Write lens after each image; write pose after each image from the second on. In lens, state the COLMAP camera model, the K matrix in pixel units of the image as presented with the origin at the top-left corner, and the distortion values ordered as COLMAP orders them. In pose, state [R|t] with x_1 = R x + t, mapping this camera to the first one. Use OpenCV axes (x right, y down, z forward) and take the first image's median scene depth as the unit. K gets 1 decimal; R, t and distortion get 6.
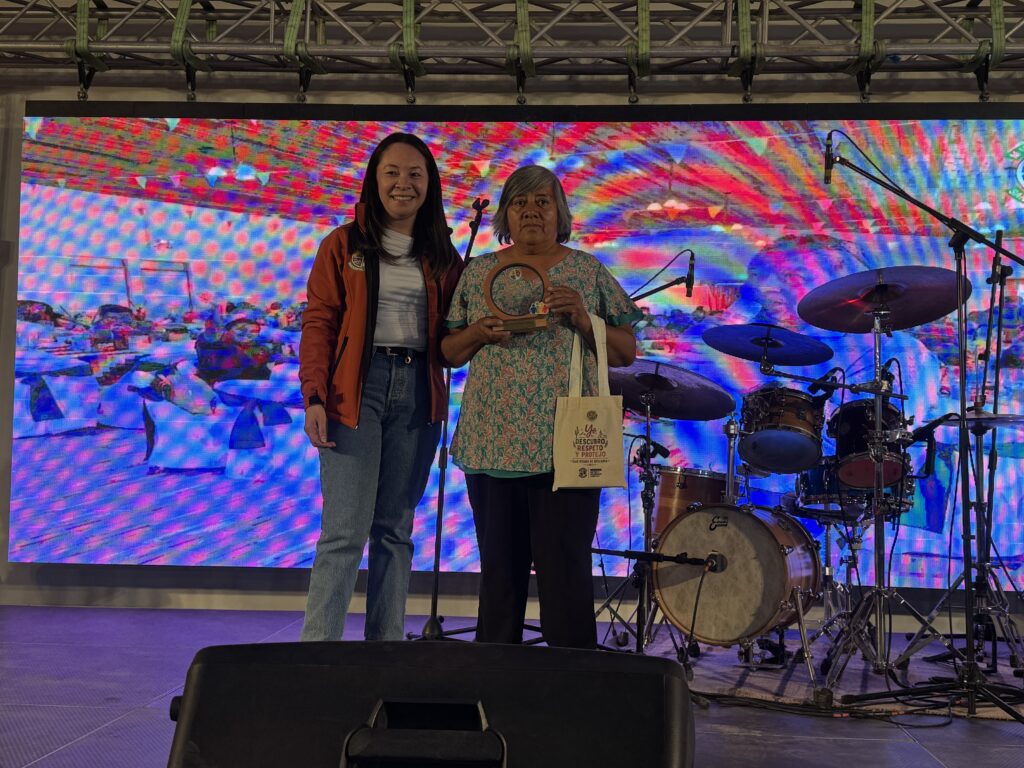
lens RADIAL K [[1267.3, 0, 523.3], [0, 1267.3, 382.3], [0, 0, 1]] dist [0.234518, -0.622458]
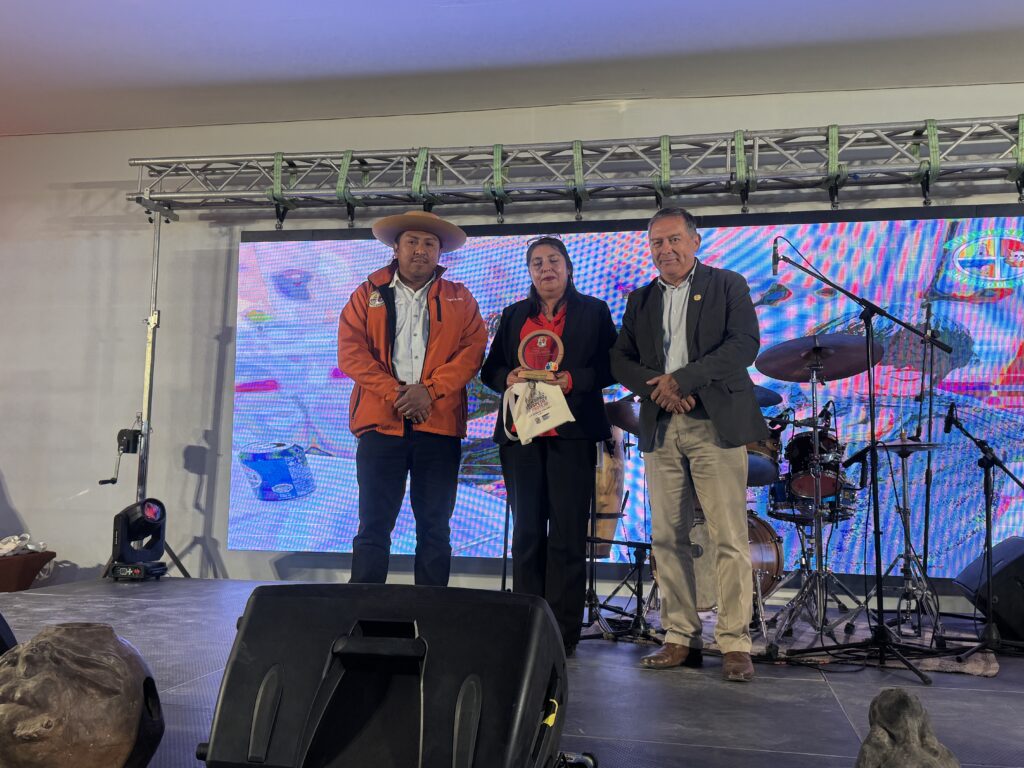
lens RADIAL K [[976.0, 0, 512.0], [0, 976.0, 384.0], [0, 0, 1]] dist [0.179574, -0.362716]
pose [[0.990349, -0.014183, -0.137866, 0.072285], [0.008979, 0.999226, -0.038298, 0.000381], [0.138302, 0.036690, 0.989710, -0.059328]]
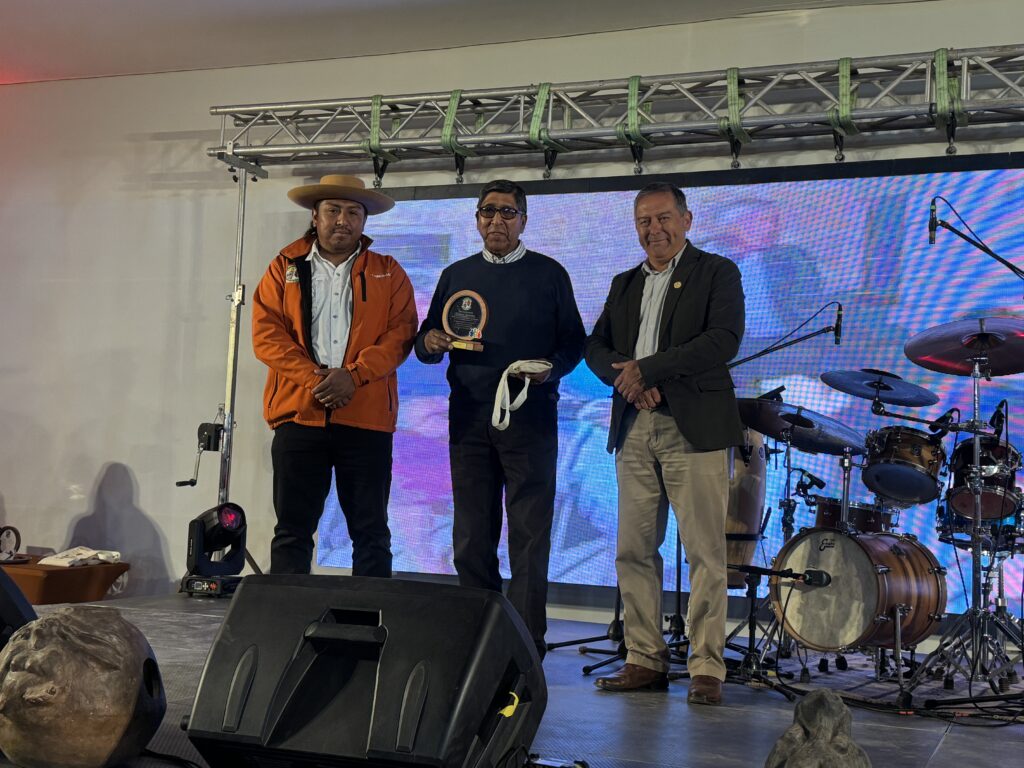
lens RADIAL K [[1354.3, 0, 510.9], [0, 1354.3, 388.9], [0, 0, 1]] dist [0.224141, -0.544709]
pose [[0.947681, -0.003772, -0.319197, 0.193498], [-0.003593, 0.999741, -0.022480, -0.000049], [0.319199, 0.022451, 0.947422, -0.176769]]
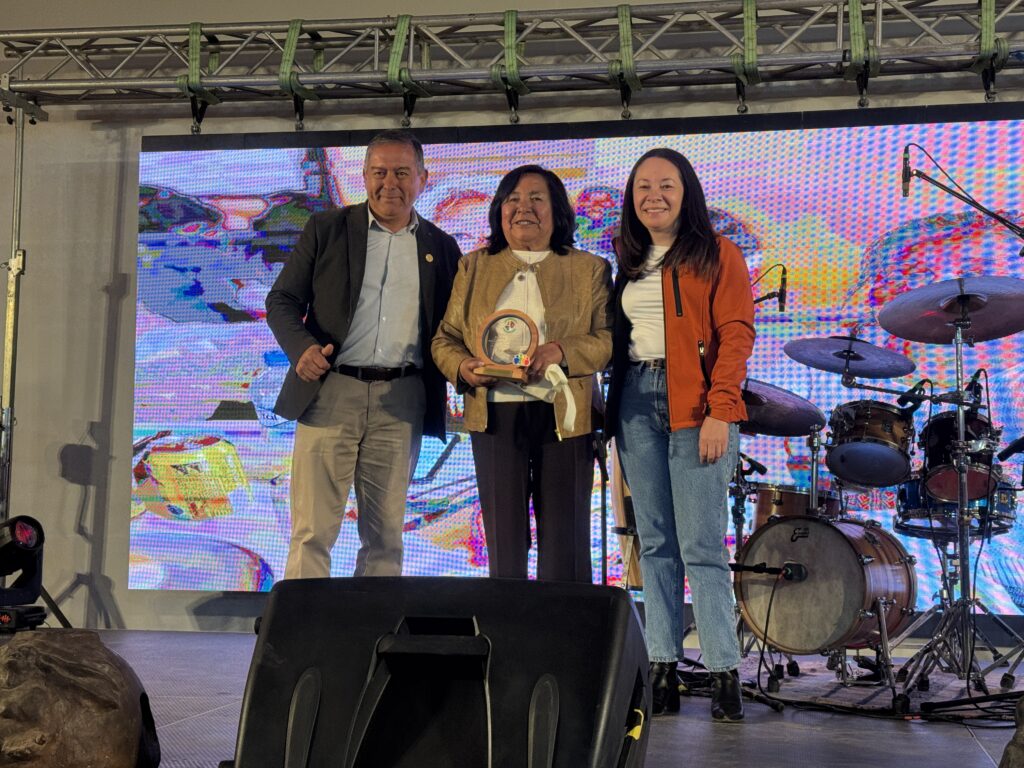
lens RADIAL K [[1513.4, 0, 509.0], [0, 1513.4, 389.0], [0, 0, 1]] dist [0.199080, -0.400610]
pose [[0.991173, -0.017065, -0.131471, 0.059969], [0.014301, 0.999657, -0.021937, 0.012836], [0.131801, 0.019863, 0.991077, -0.161379]]
